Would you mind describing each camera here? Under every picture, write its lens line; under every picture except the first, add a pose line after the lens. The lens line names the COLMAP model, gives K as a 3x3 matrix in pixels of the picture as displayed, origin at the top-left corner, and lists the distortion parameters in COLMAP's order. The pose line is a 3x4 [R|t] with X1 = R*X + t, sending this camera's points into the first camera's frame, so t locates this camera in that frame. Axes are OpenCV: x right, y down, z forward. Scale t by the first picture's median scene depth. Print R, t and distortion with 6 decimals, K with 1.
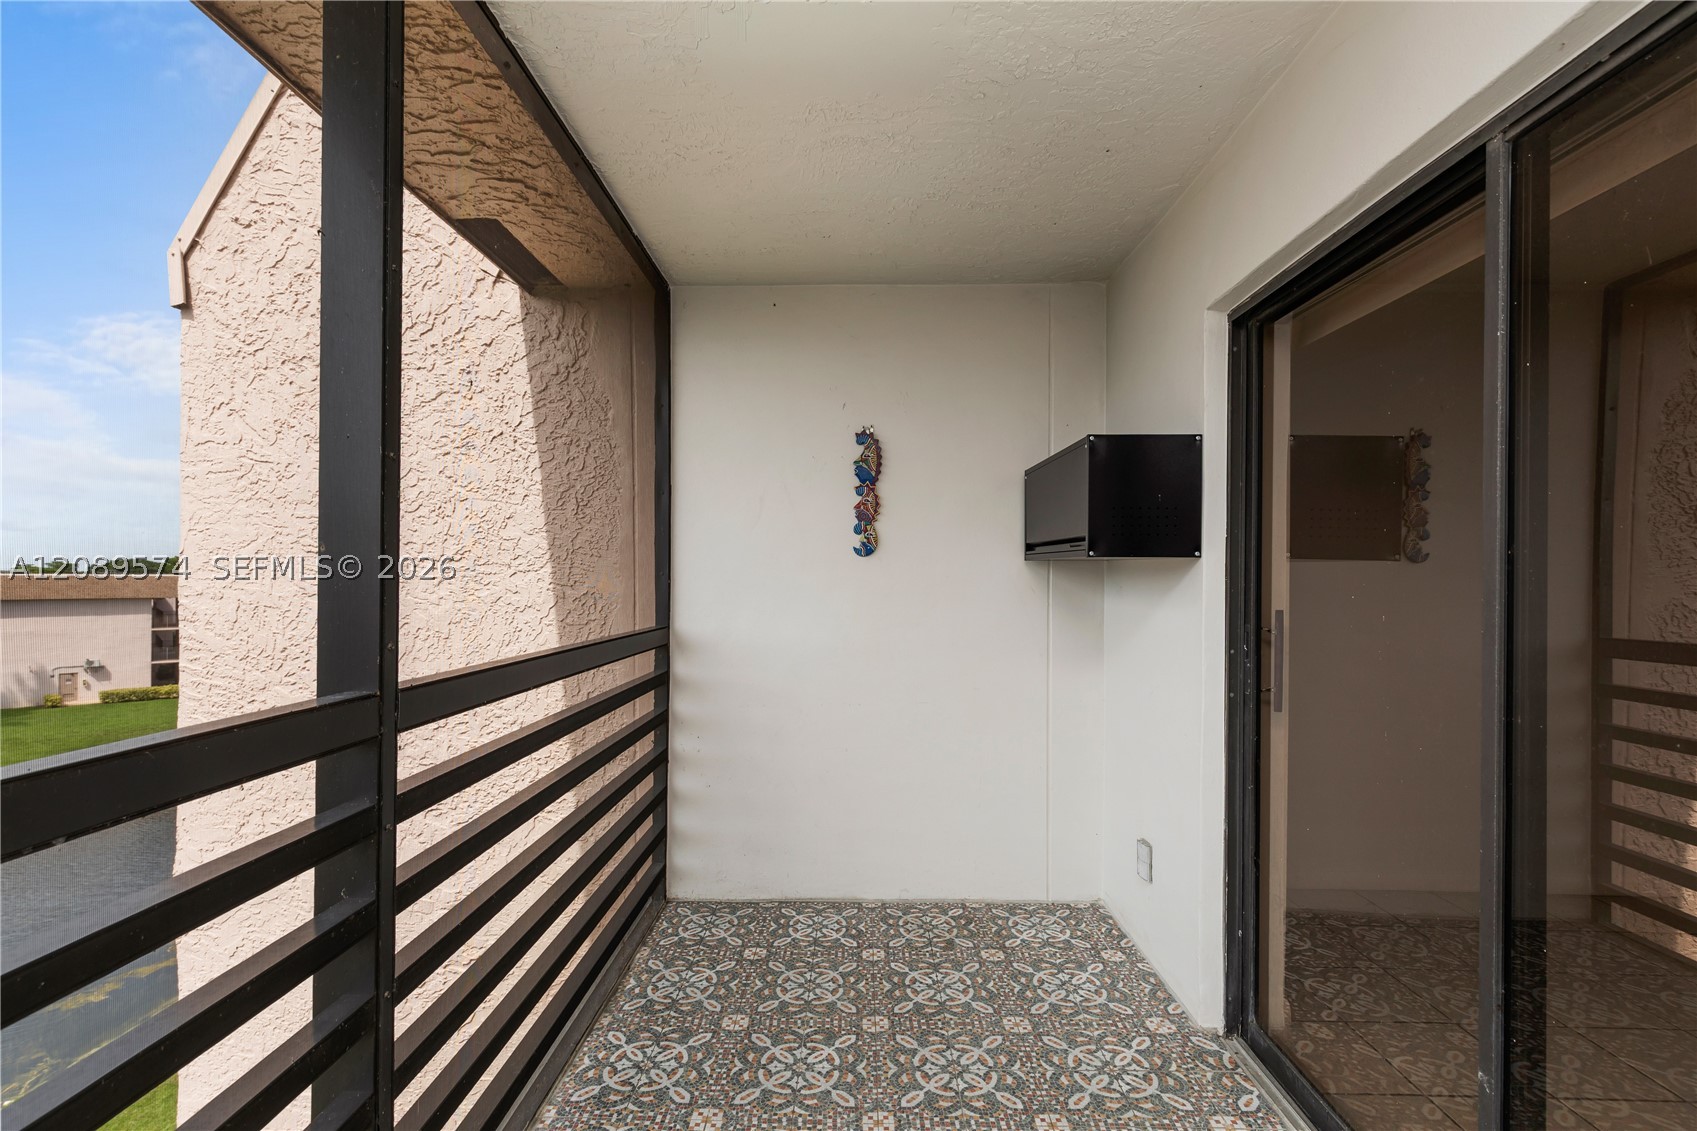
lens RADIAL K [[761.7, 0, 839.5], [0, 761.7, 574.3], [0, 0, 1]] dist [0.003165, -0.000379]
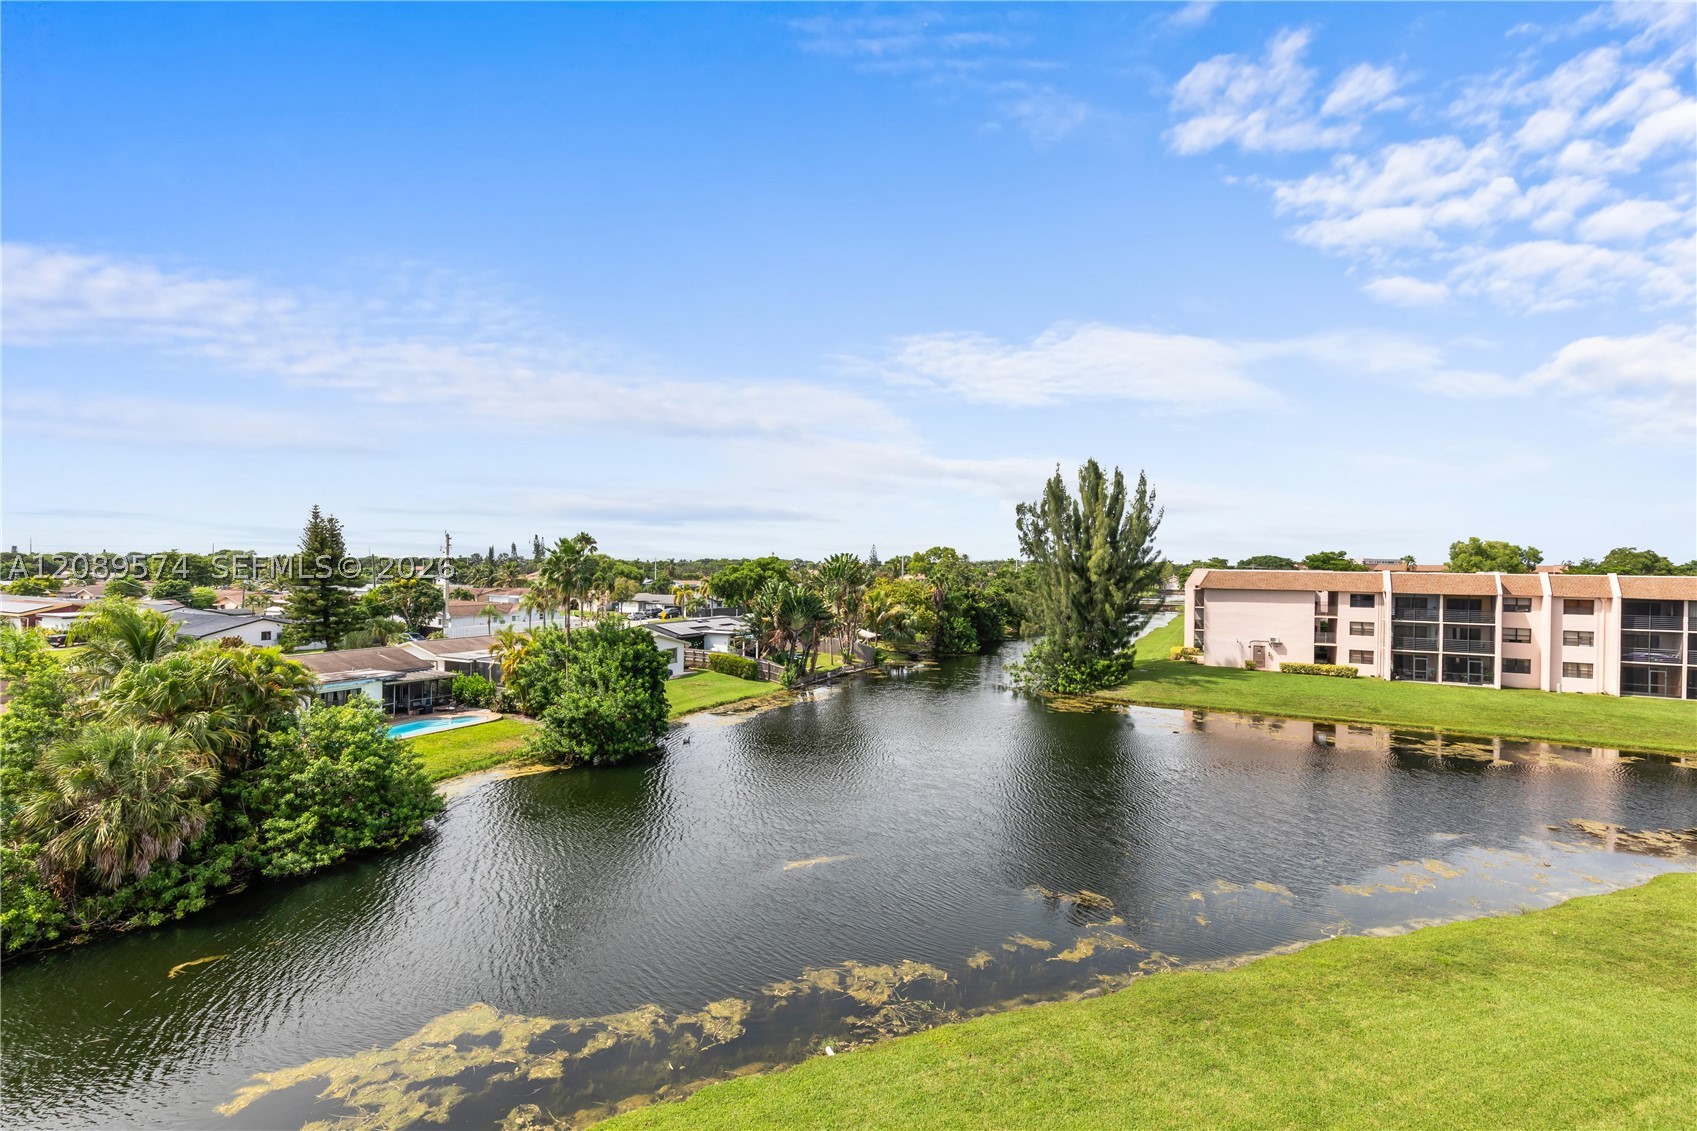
lens RADIAL K [[764.2, 0, 845.0], [0, 764.2, 587.4], [0, 0, 1]] dist [0.005042, -0.000352]
pose [[0.323061, 0.029561, -0.945916, 0.084700], [-0.005758, 0.999555, 0.029271, -0.099401], [0.946361, -0.004010, 0.323088, -1.758386]]
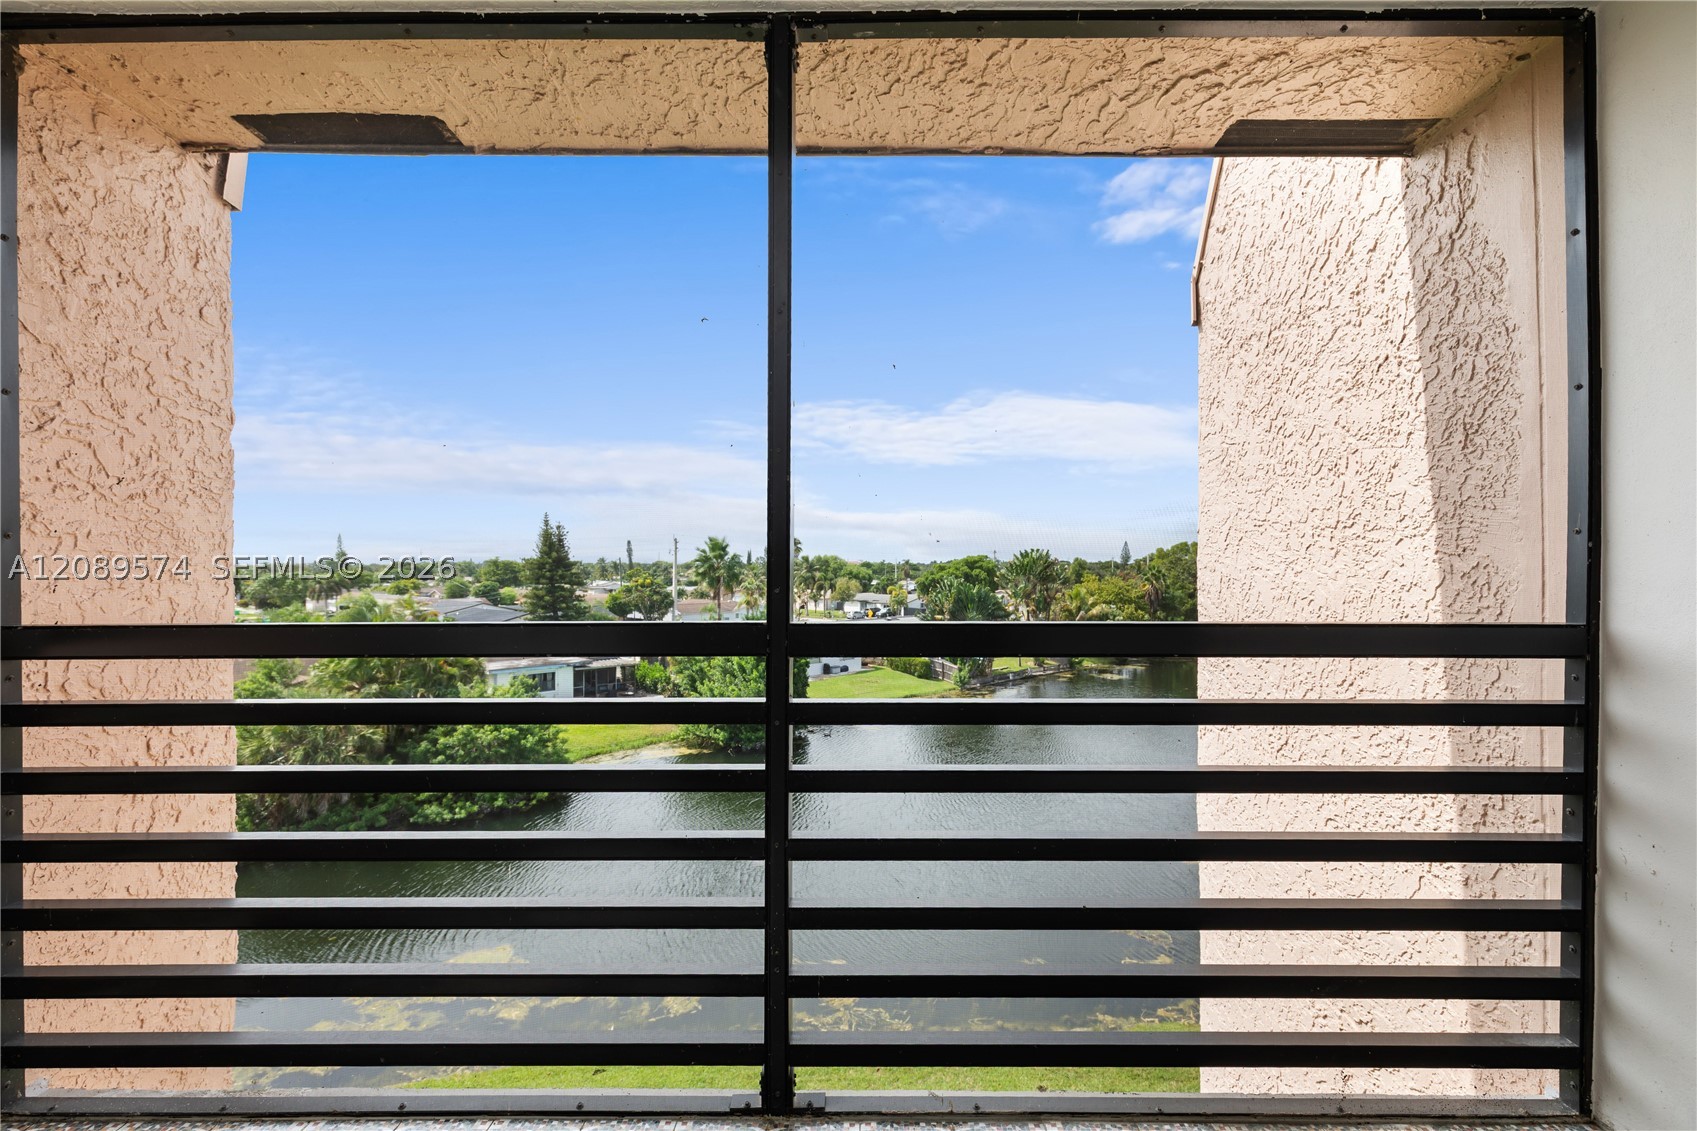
lens RADIAL K [[769.8, 0, 862.6], [0, 769.8, 570.7], [0, 0, 1]] dist [0.001650, 0.000948]
pose [[0.021421, 0.005579, -0.999755, 0.322679], [0.005878, 0.999966, 0.005706, 0.022059], [0.999753, -0.005998, 0.021387, 0.455186]]
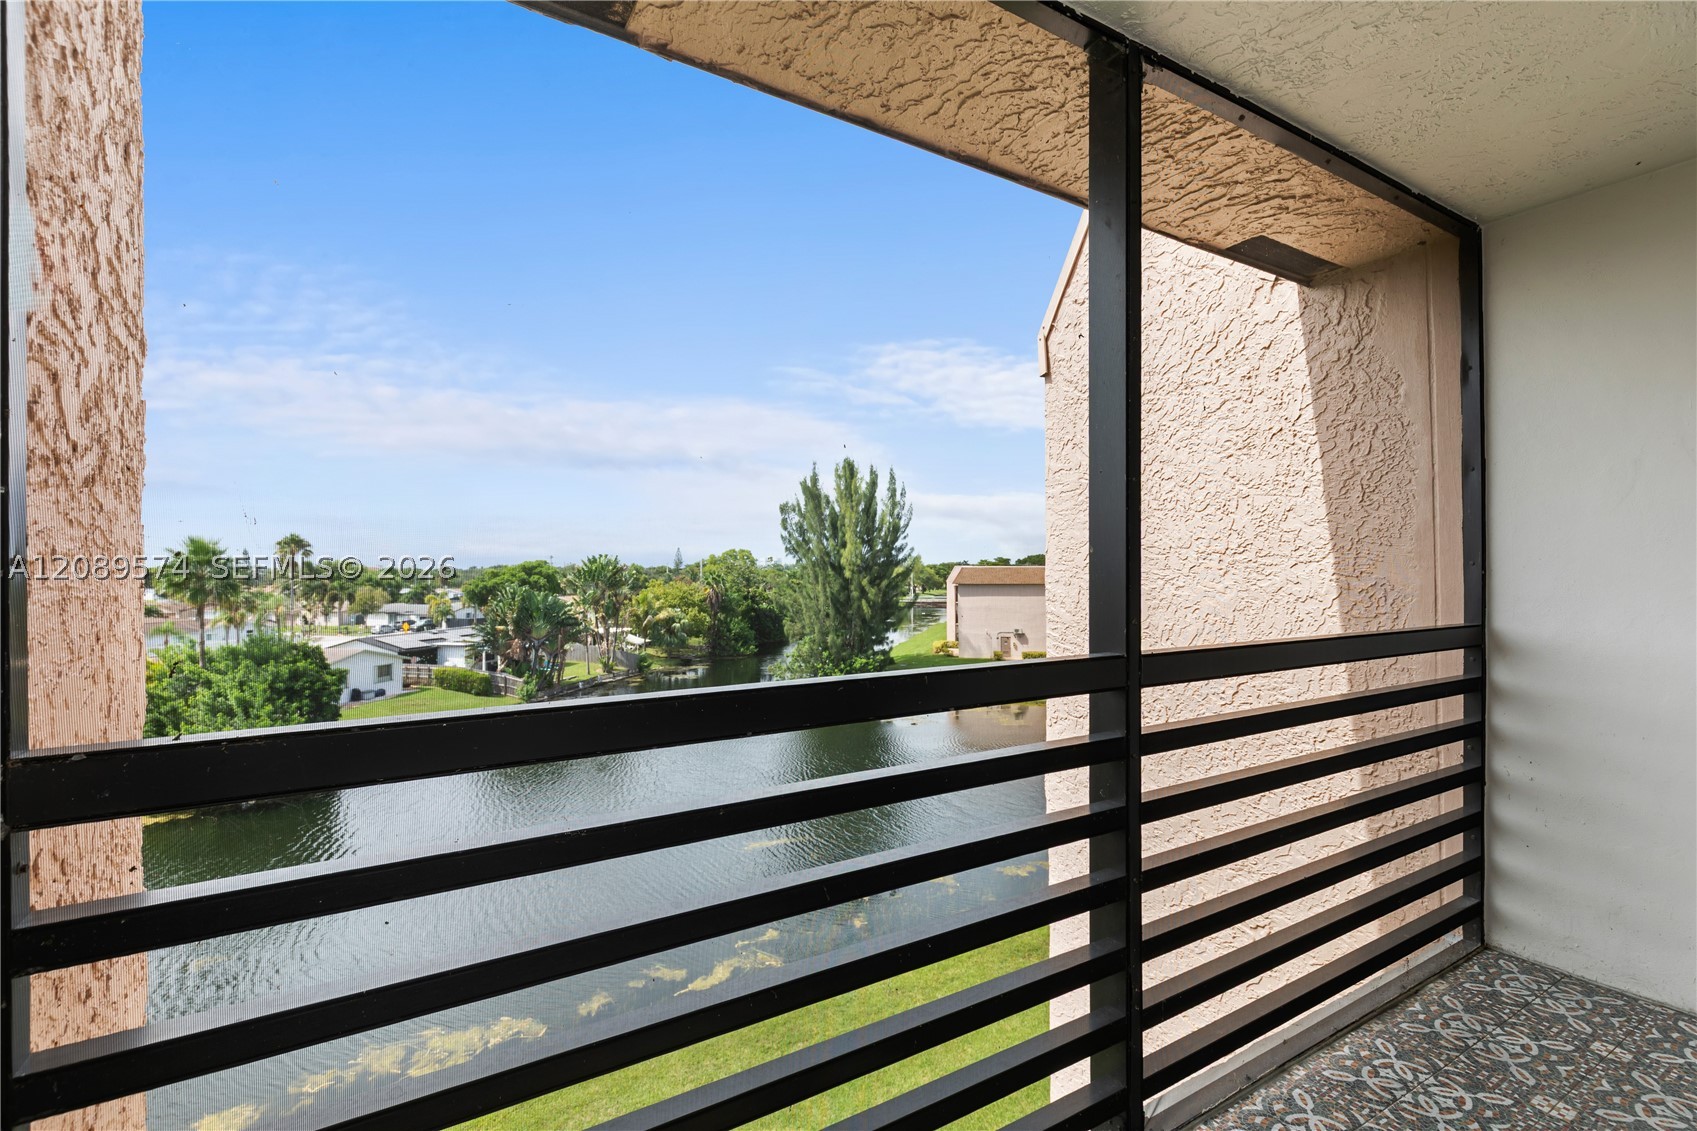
lens RADIAL K [[760.7, 0, 839.1], [0, 760.7, 567.9], [0, 0, 1]] dist [0.000291, -0.000214]
pose [[0.535069, -0.005251, -0.844792, 0.109088], [0.009683, 0.999953, -0.000082, -0.002242], [0.844753, -0.008136, 0.535094, -0.064476]]
